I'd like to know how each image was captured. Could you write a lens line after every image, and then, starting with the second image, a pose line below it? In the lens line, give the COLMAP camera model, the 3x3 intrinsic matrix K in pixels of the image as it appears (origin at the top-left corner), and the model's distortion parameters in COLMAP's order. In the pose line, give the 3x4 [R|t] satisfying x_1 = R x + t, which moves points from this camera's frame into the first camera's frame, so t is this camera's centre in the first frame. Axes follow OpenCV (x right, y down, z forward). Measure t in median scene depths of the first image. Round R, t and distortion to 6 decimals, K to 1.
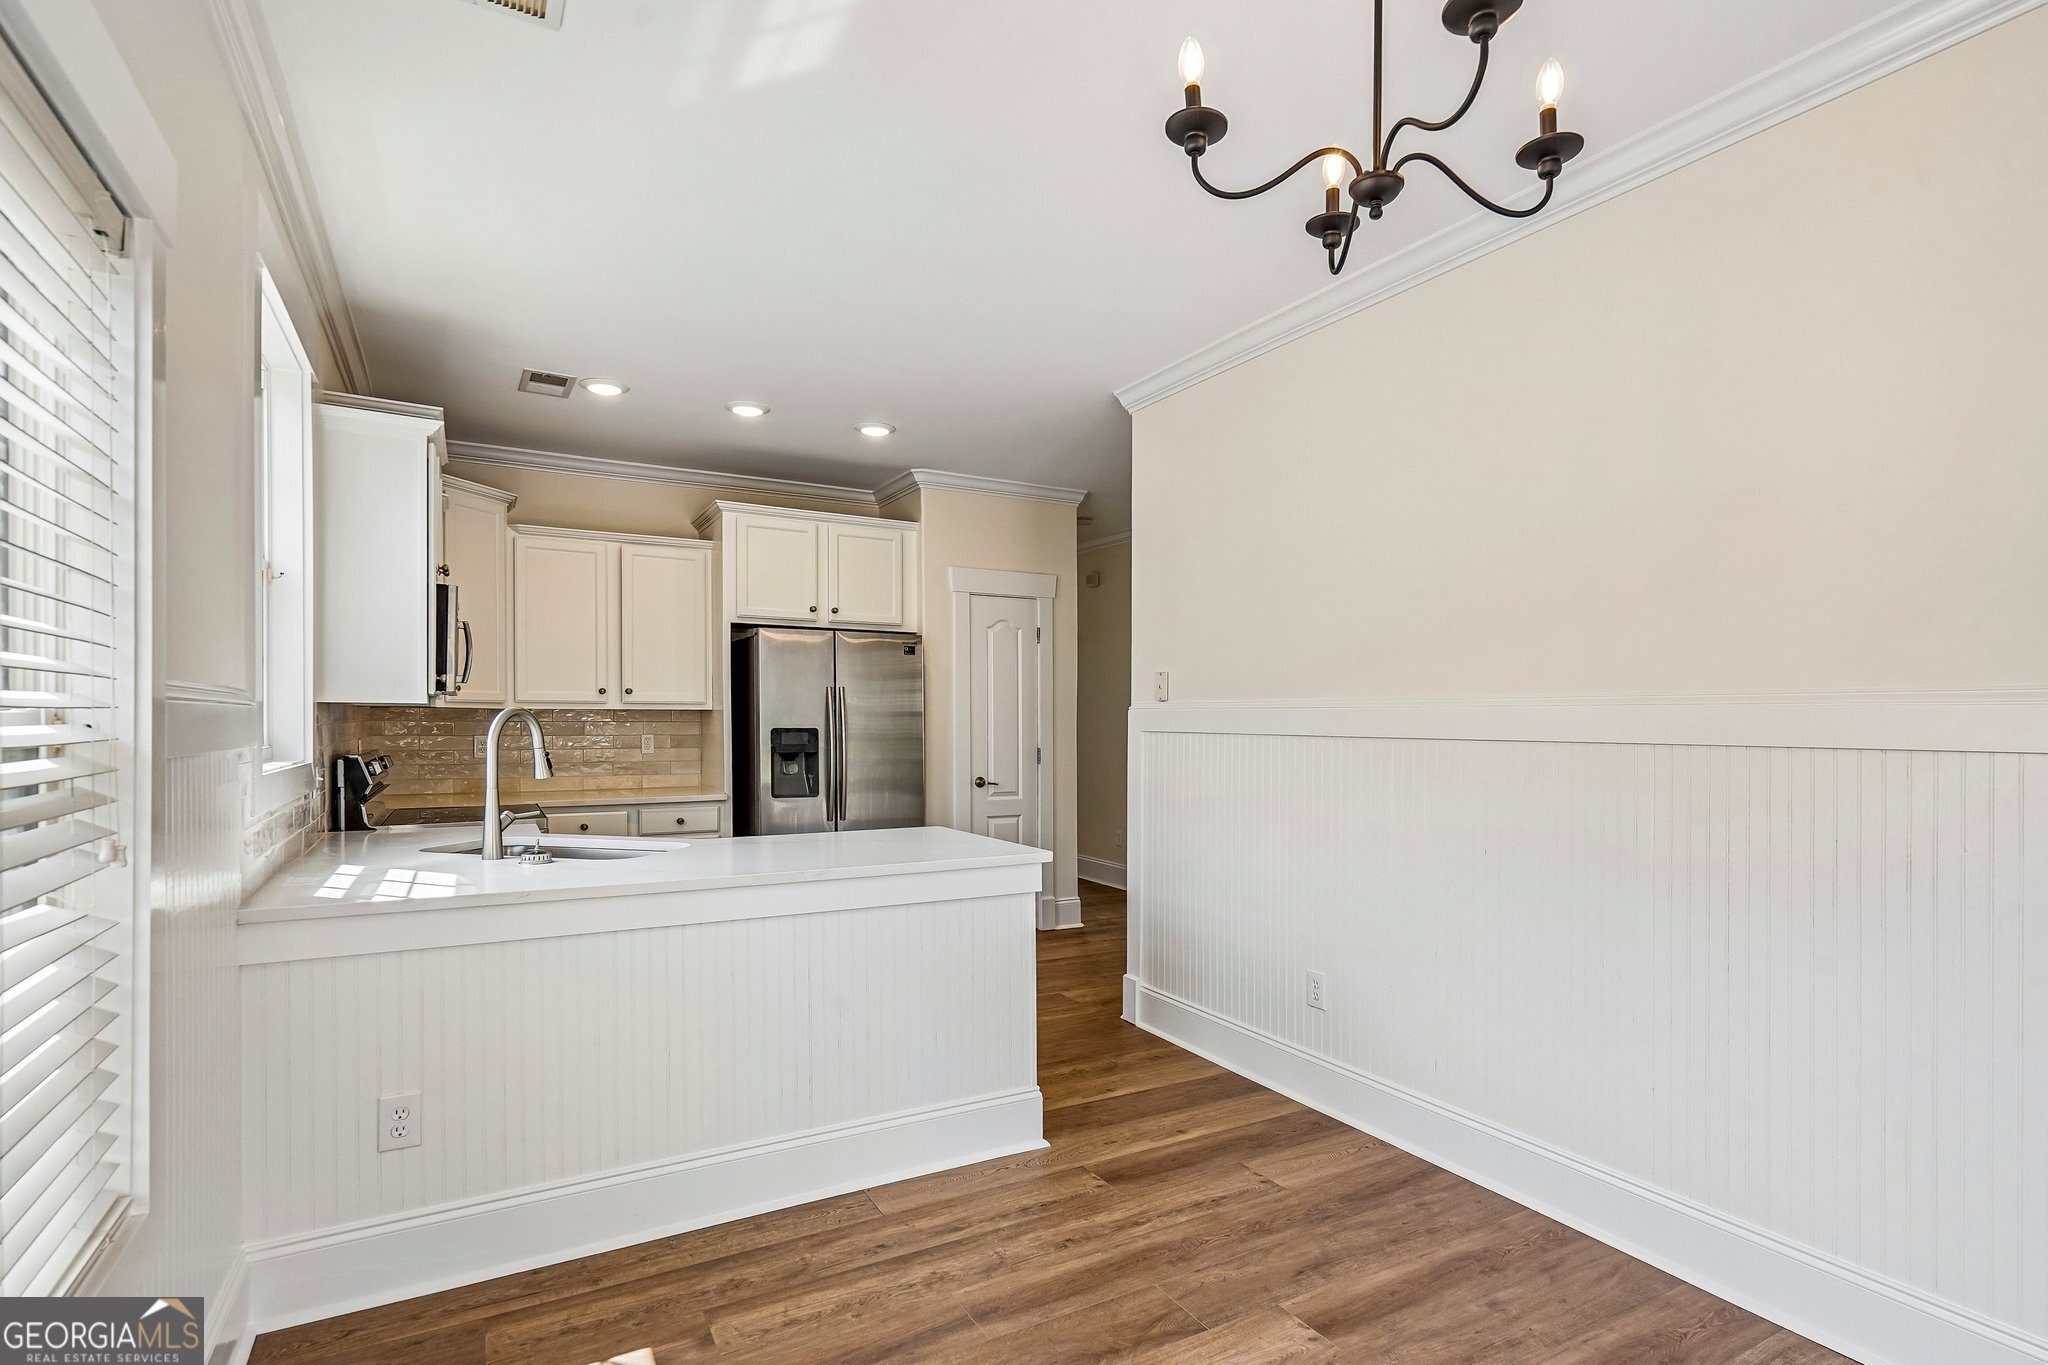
lens RADIAL K [[973.4, 0, 1025.8], [0, 973.4, 720.7], [0, 0, 1]] dist [-0.002434, 0.000379]
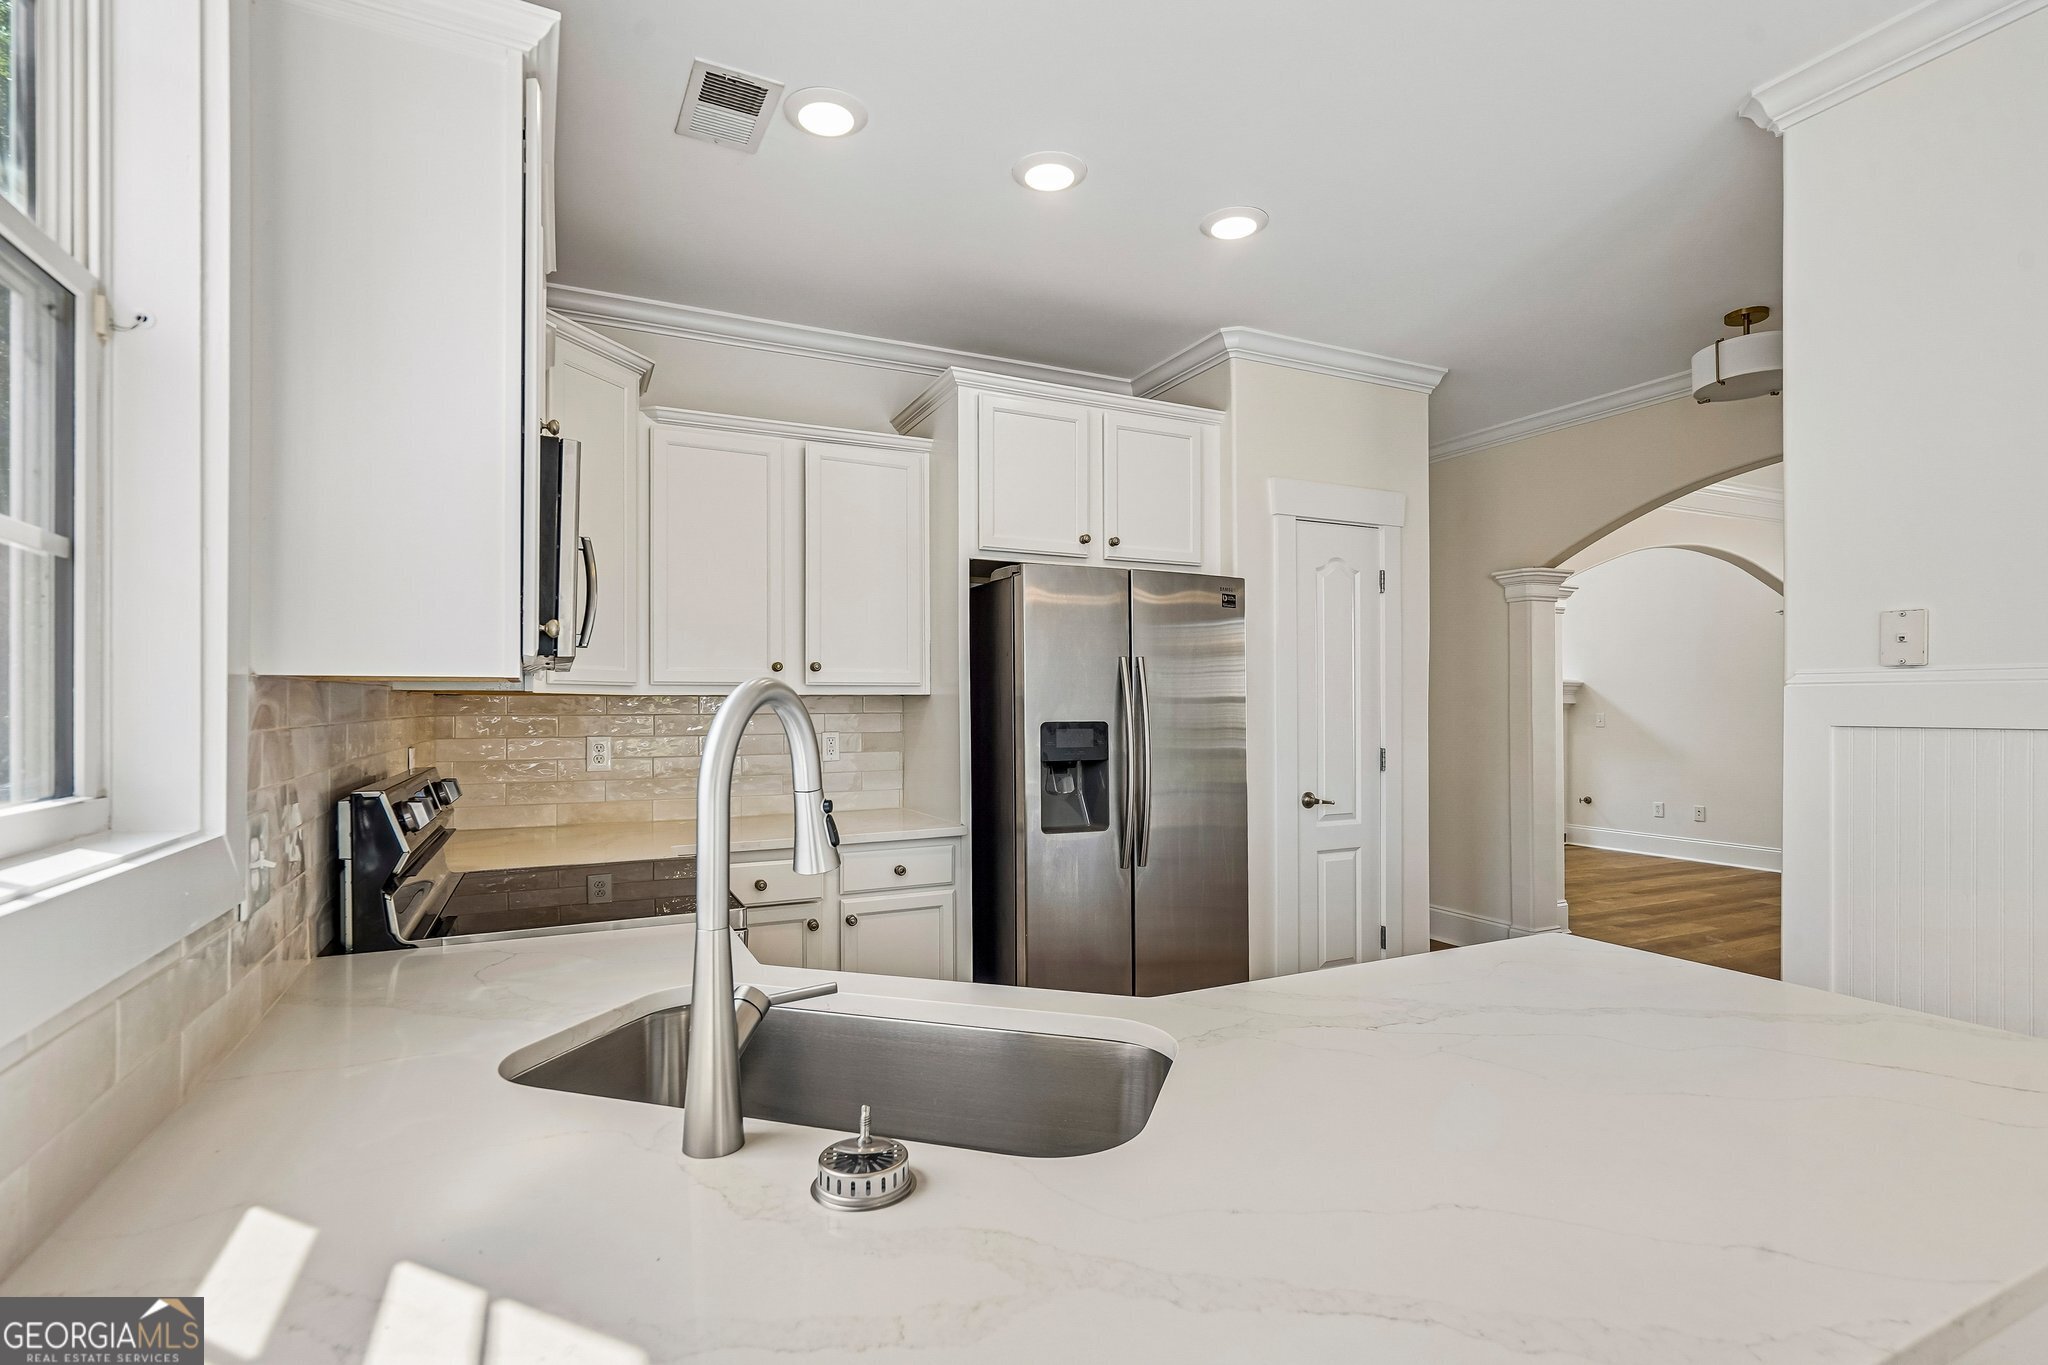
lens RADIAL K [[955.1, 0, 1000.7], [0, 955.1, 686.0], [0, 0, 1]] dist [-0.003328, 0.003159]
pose [[0.996458, -0.009318, -0.083577, -0.231415], [0.007337, 0.999685, -0.023983, -0.001344], [0.083774, 0.023285, 0.996213, 0.374956]]
